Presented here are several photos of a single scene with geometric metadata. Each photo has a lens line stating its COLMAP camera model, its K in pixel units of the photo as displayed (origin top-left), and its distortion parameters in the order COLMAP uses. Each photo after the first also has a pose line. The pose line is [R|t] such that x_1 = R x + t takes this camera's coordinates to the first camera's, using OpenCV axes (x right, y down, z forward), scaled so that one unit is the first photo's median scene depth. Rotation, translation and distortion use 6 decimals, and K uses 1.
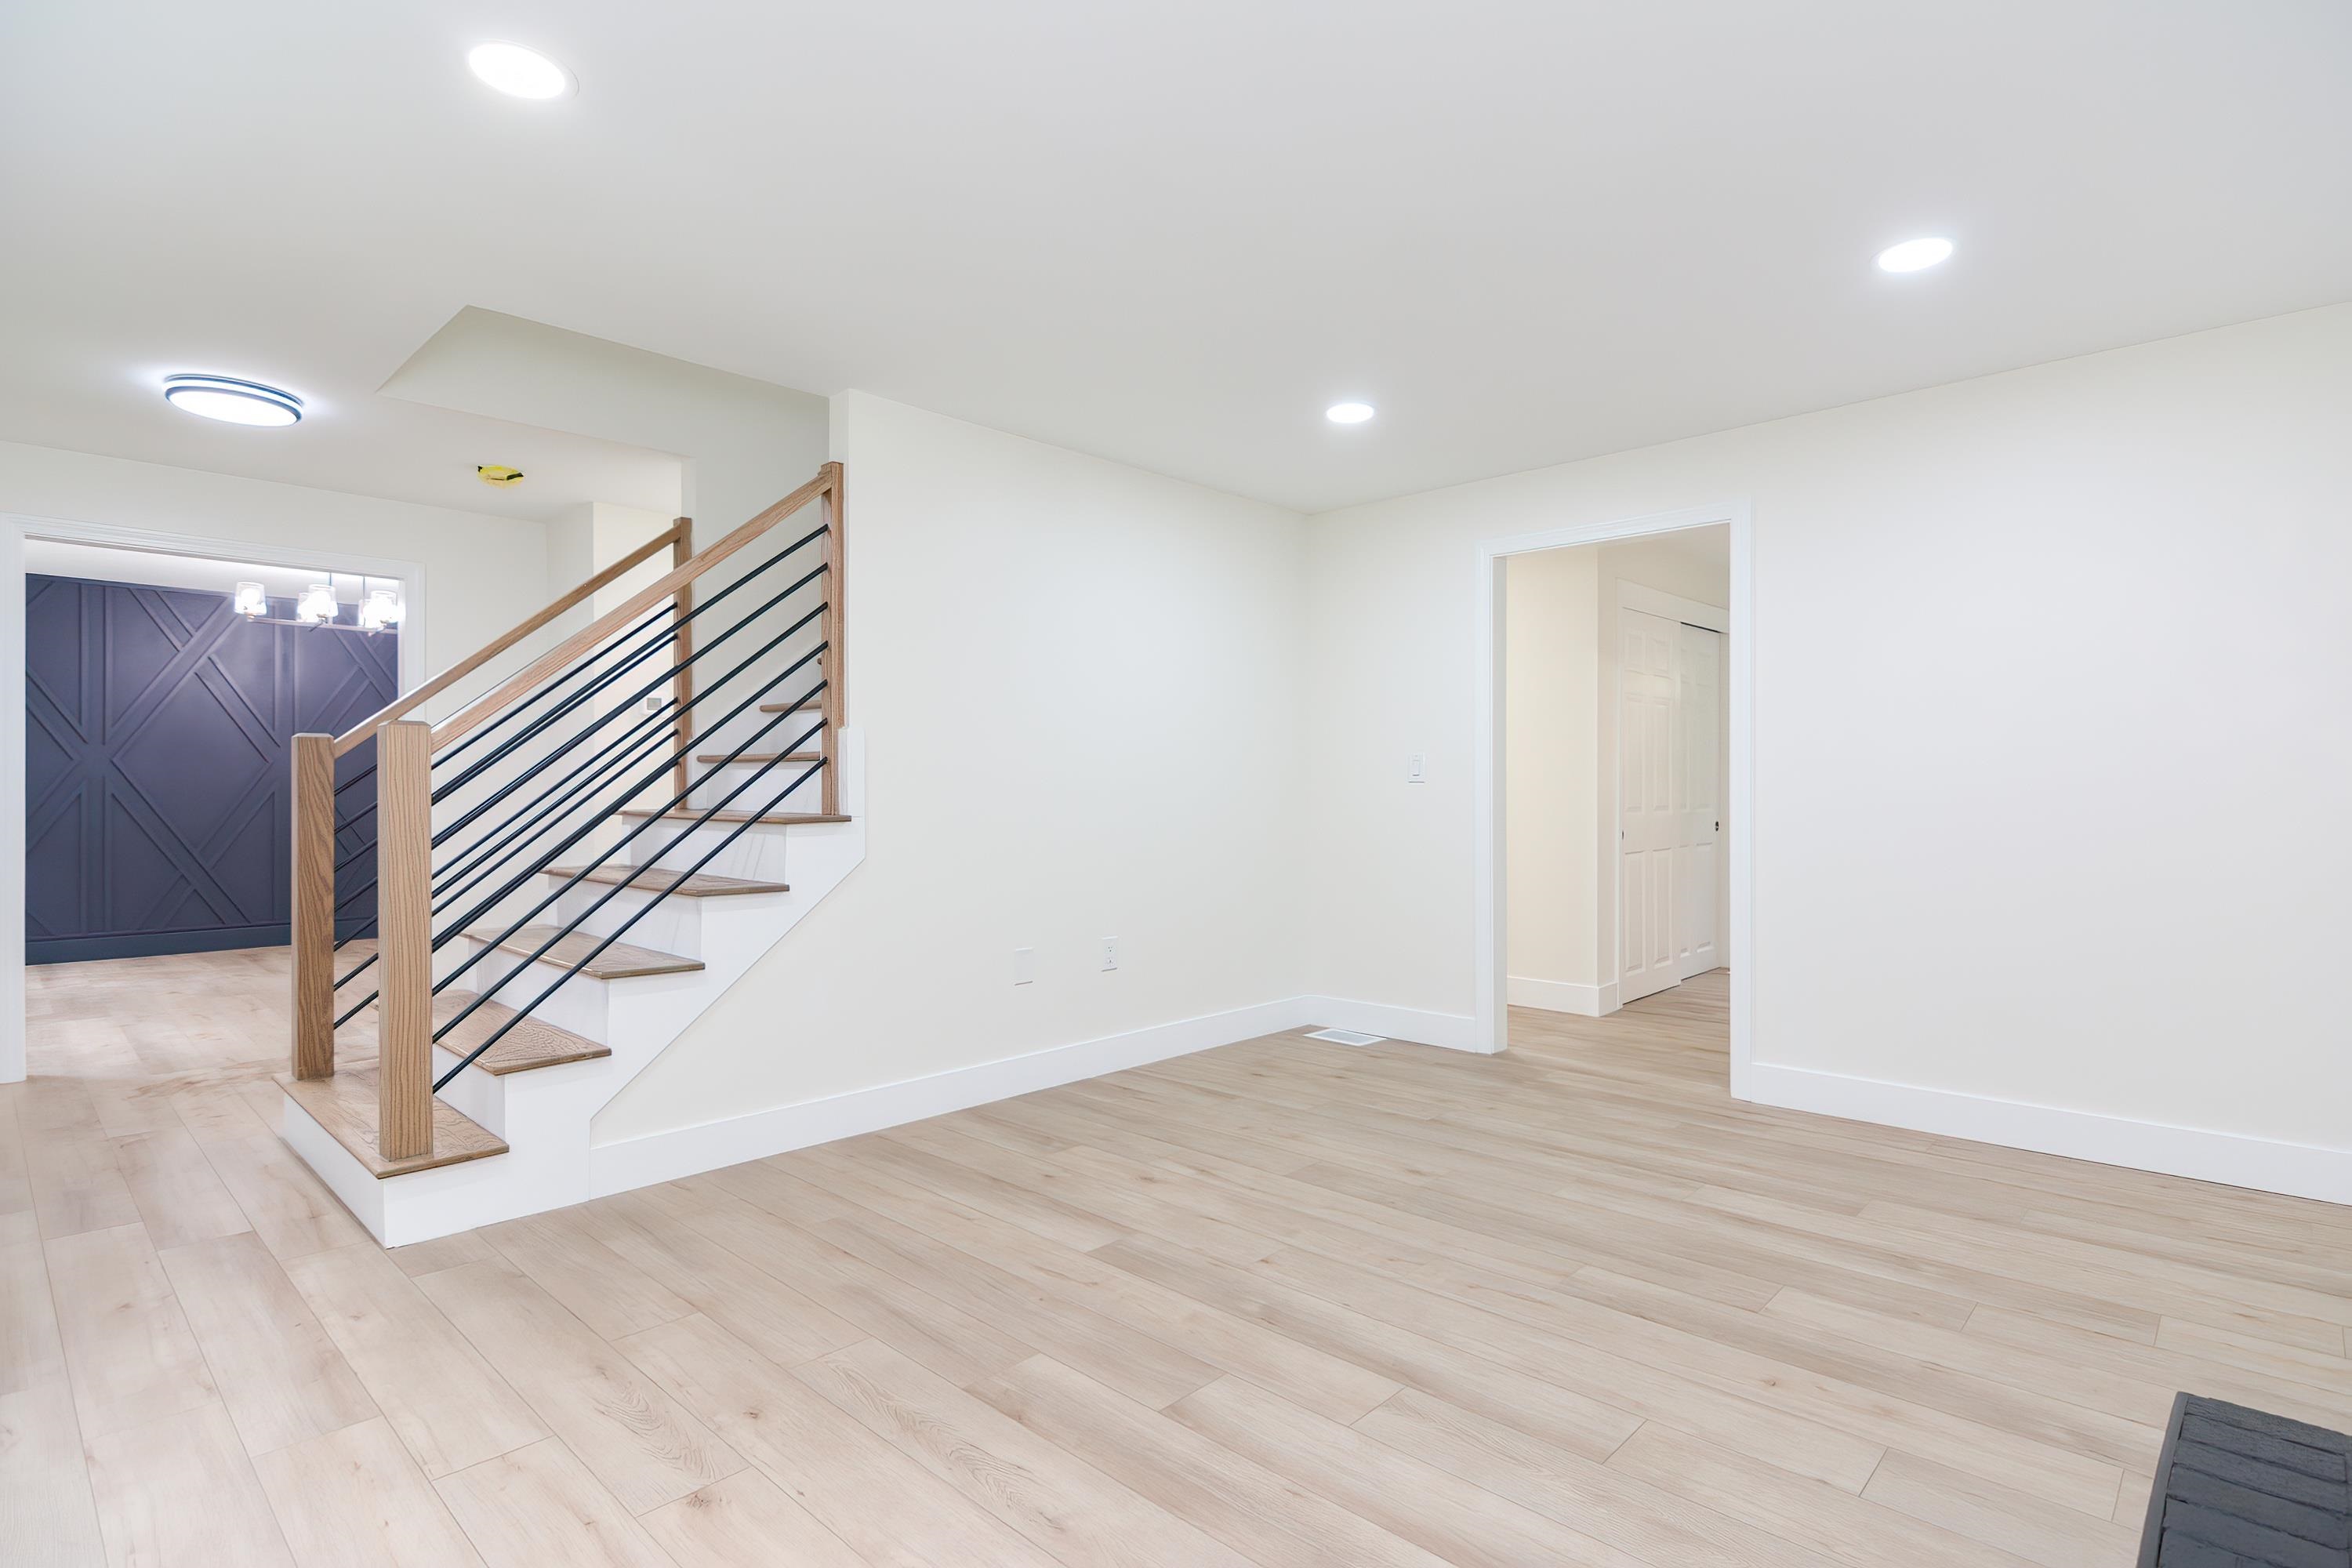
lens RADIAL K [[1150.5, 0, 1176.0], [0, 1150.5, 784.0], [0, 0, 1]] dist [-0.003495, -0.000846]
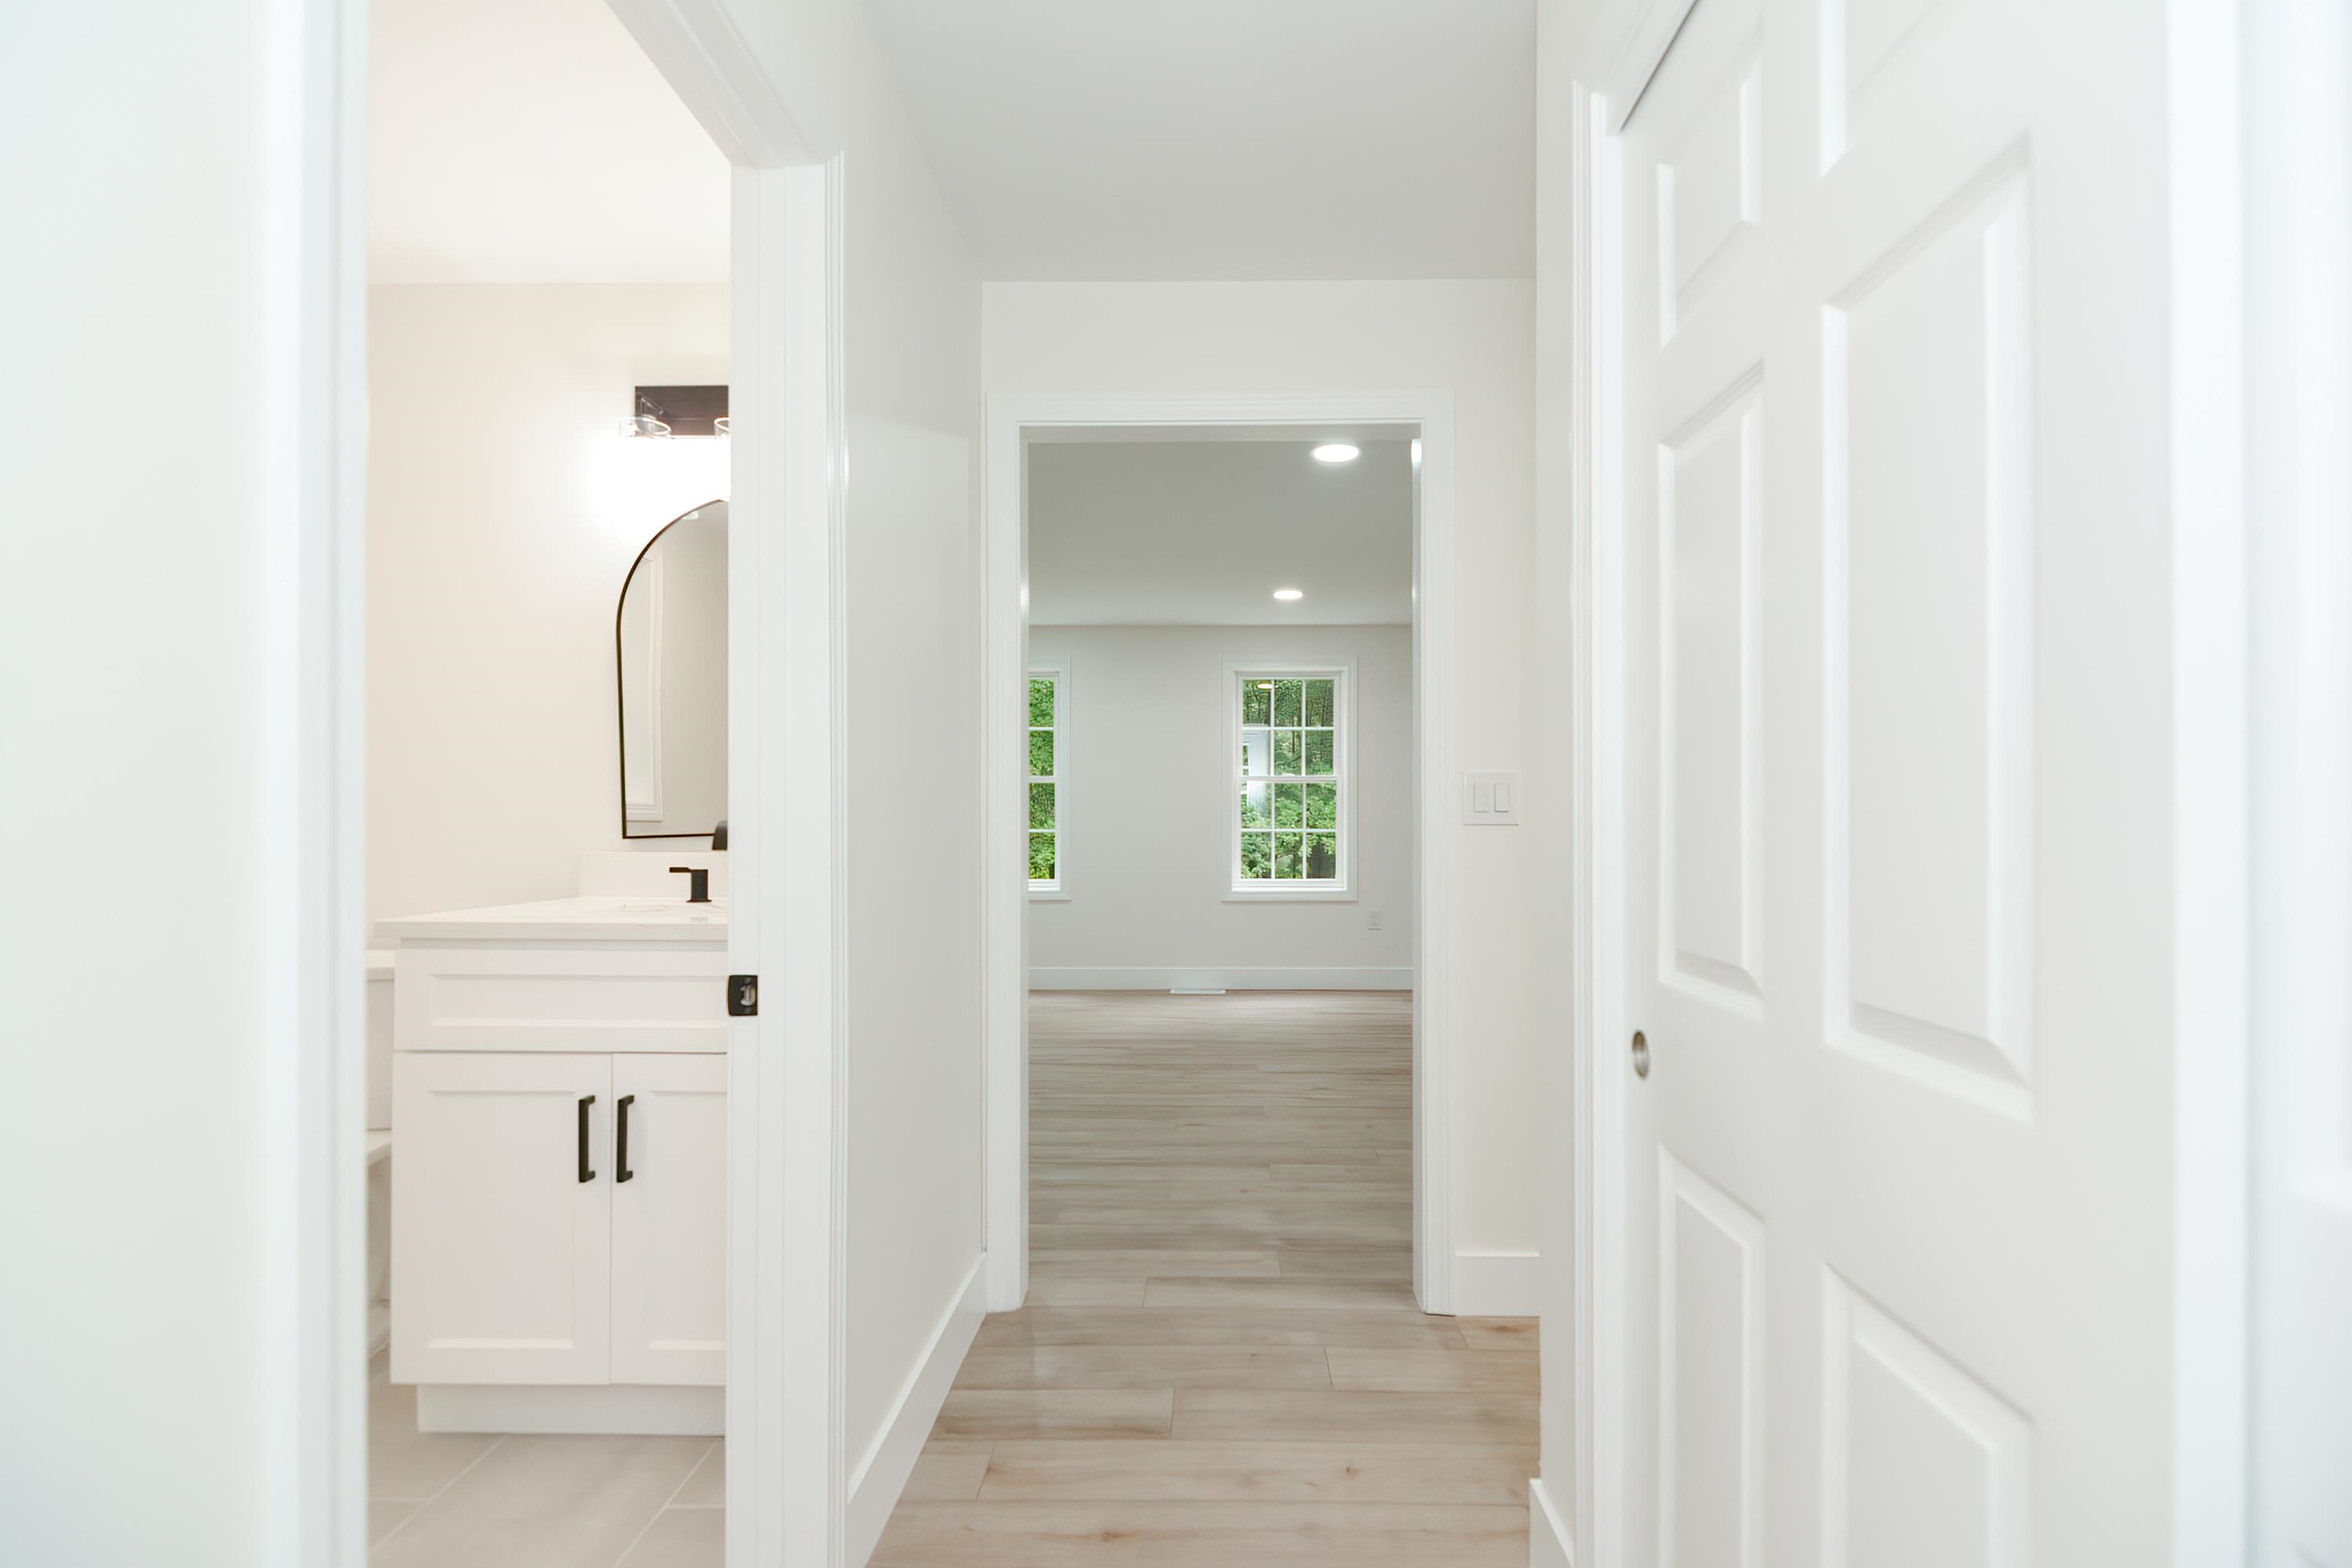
lens RADIAL K [[1150.5, 0, 1176.0], [0, 1150.5, 784.0], [0, 0, 1]] dist [-0.003495, -0.000846]
pose [[-0.747650, -0.019121, -0.663818, 1.437416], [-0.003543, 0.999686, -0.024805, -0.014677], [0.664084, -0.016194, -0.747483, 2.581972]]
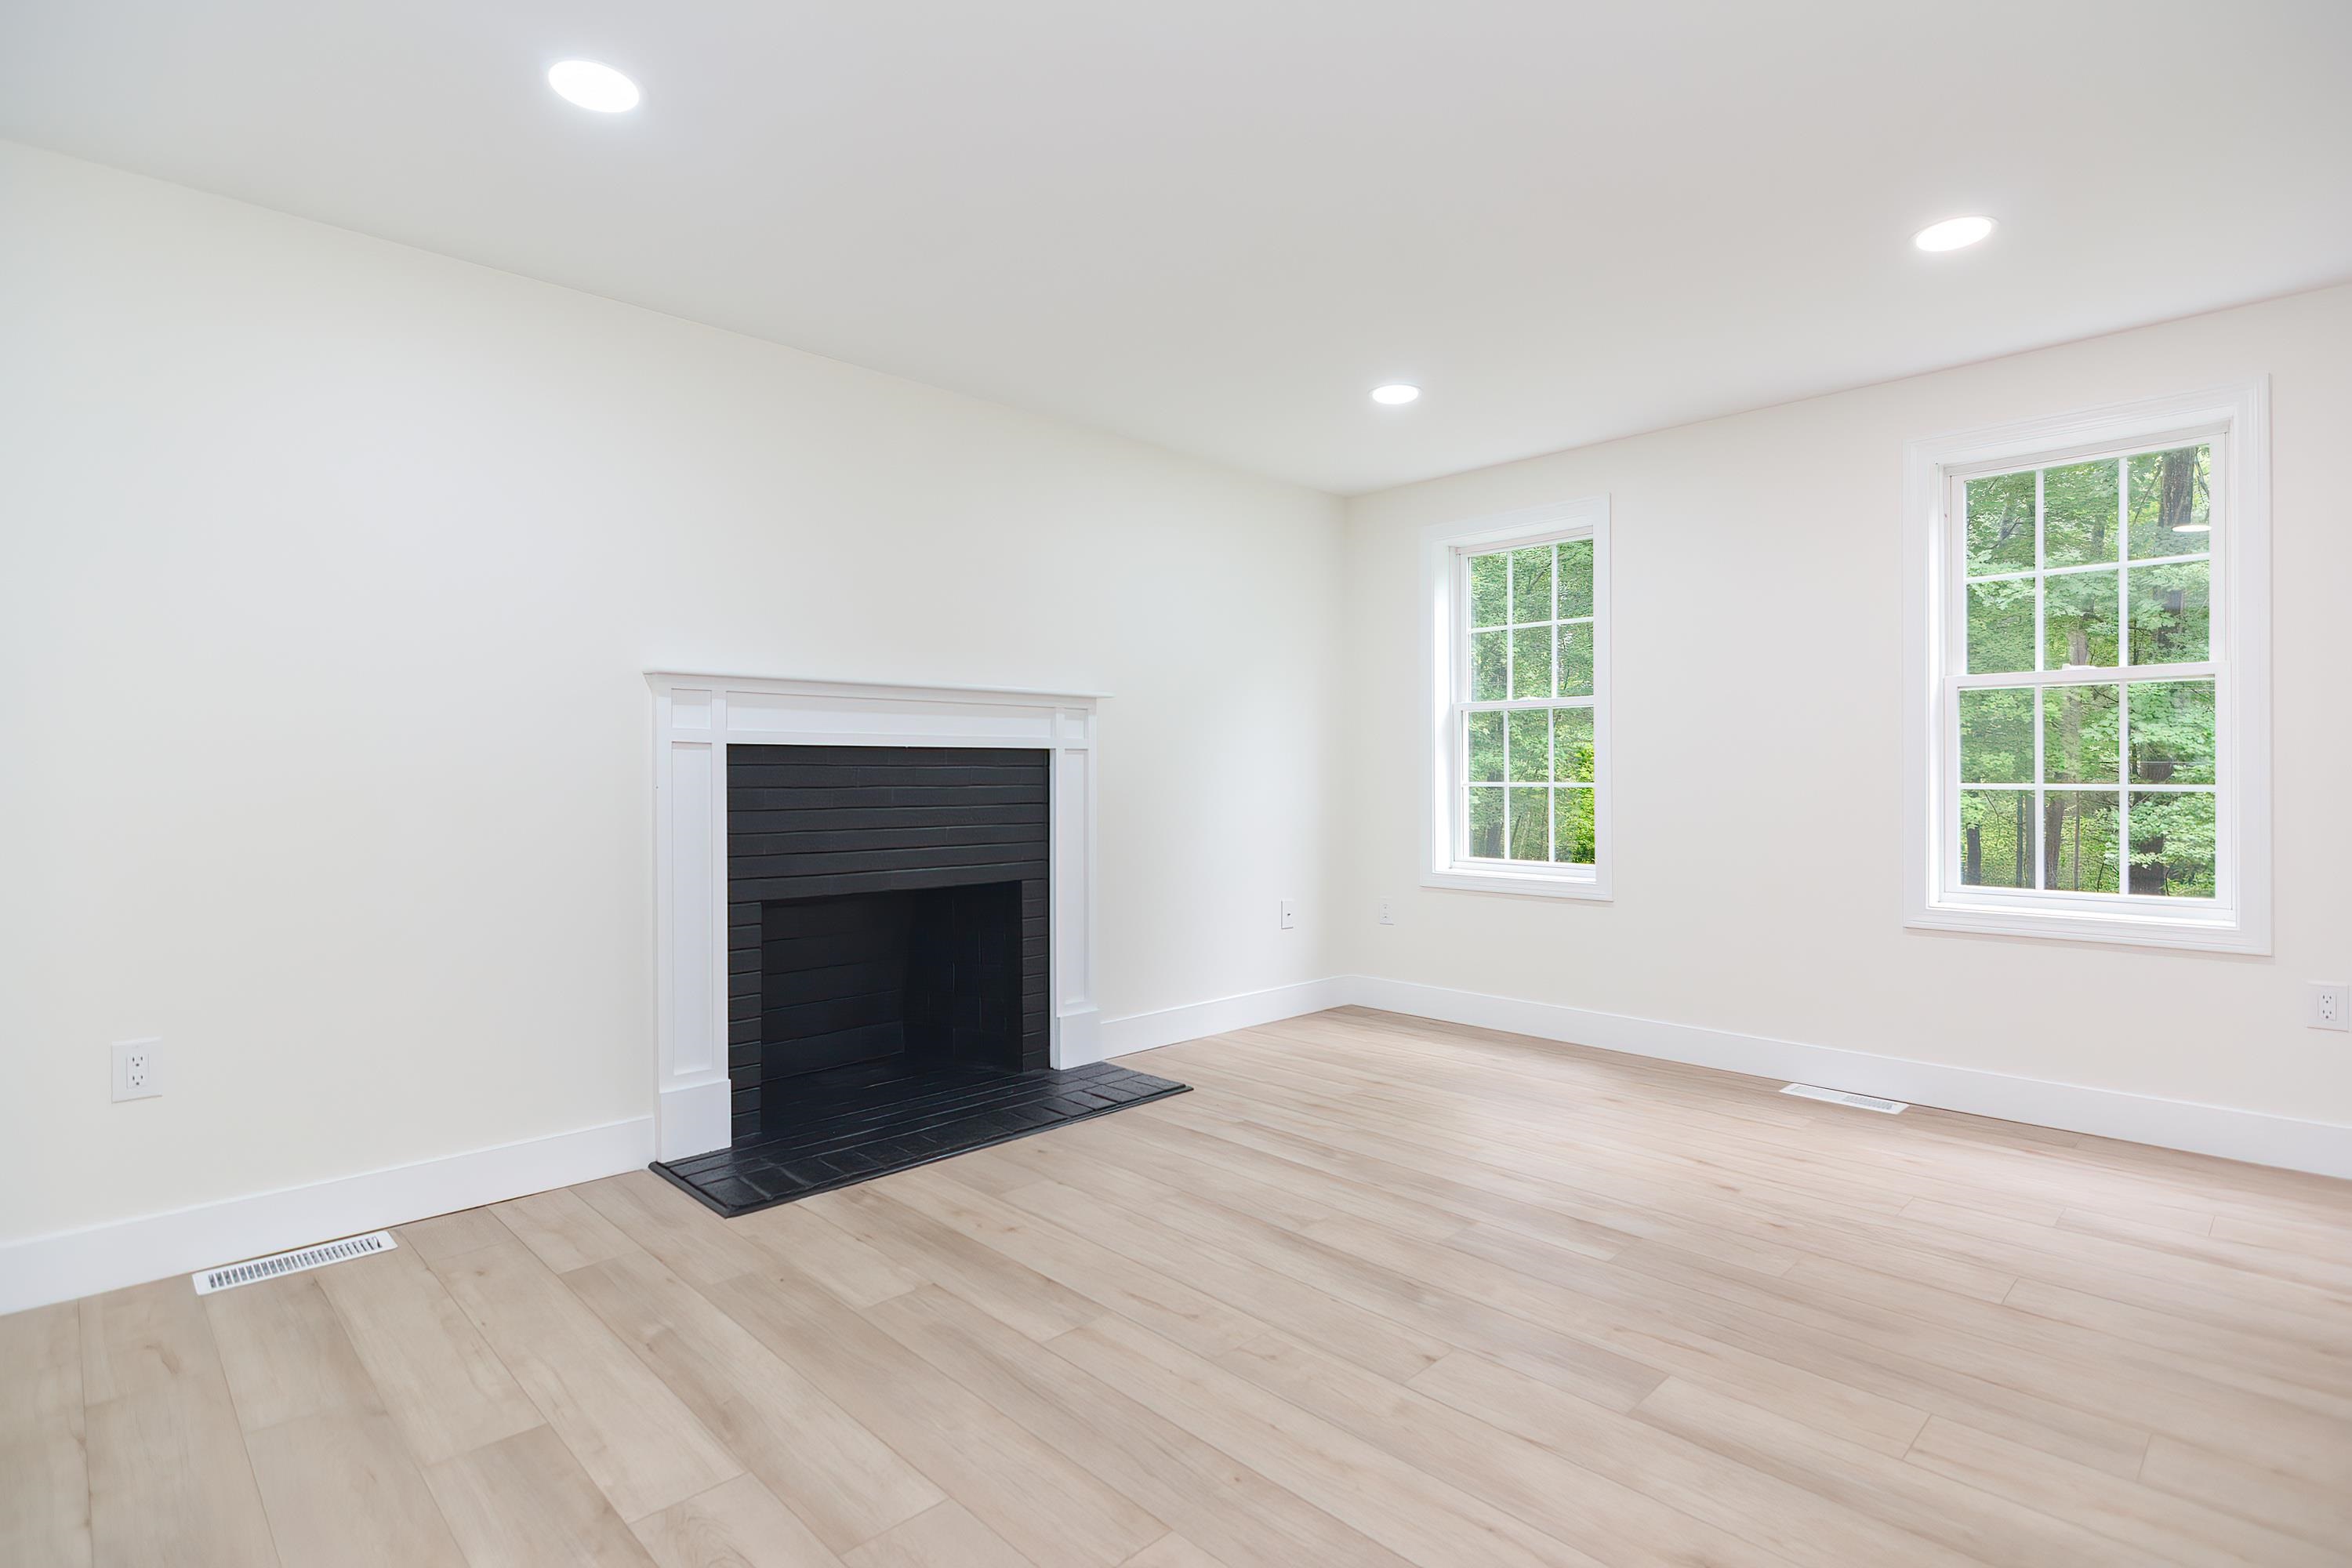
lens RADIAL K [[1150.5, 0, 1176.0], [0, 1150.5, 784.0], [0, 0, 1]] dist [-0.003495, -0.000846]
pose [[-0.999511, 0.005874, 0.030705, 0.245930], [0.006174, 0.999934, 0.009705, 0.005107], [-0.030646, 0.009890, -0.999481, 1.941939]]
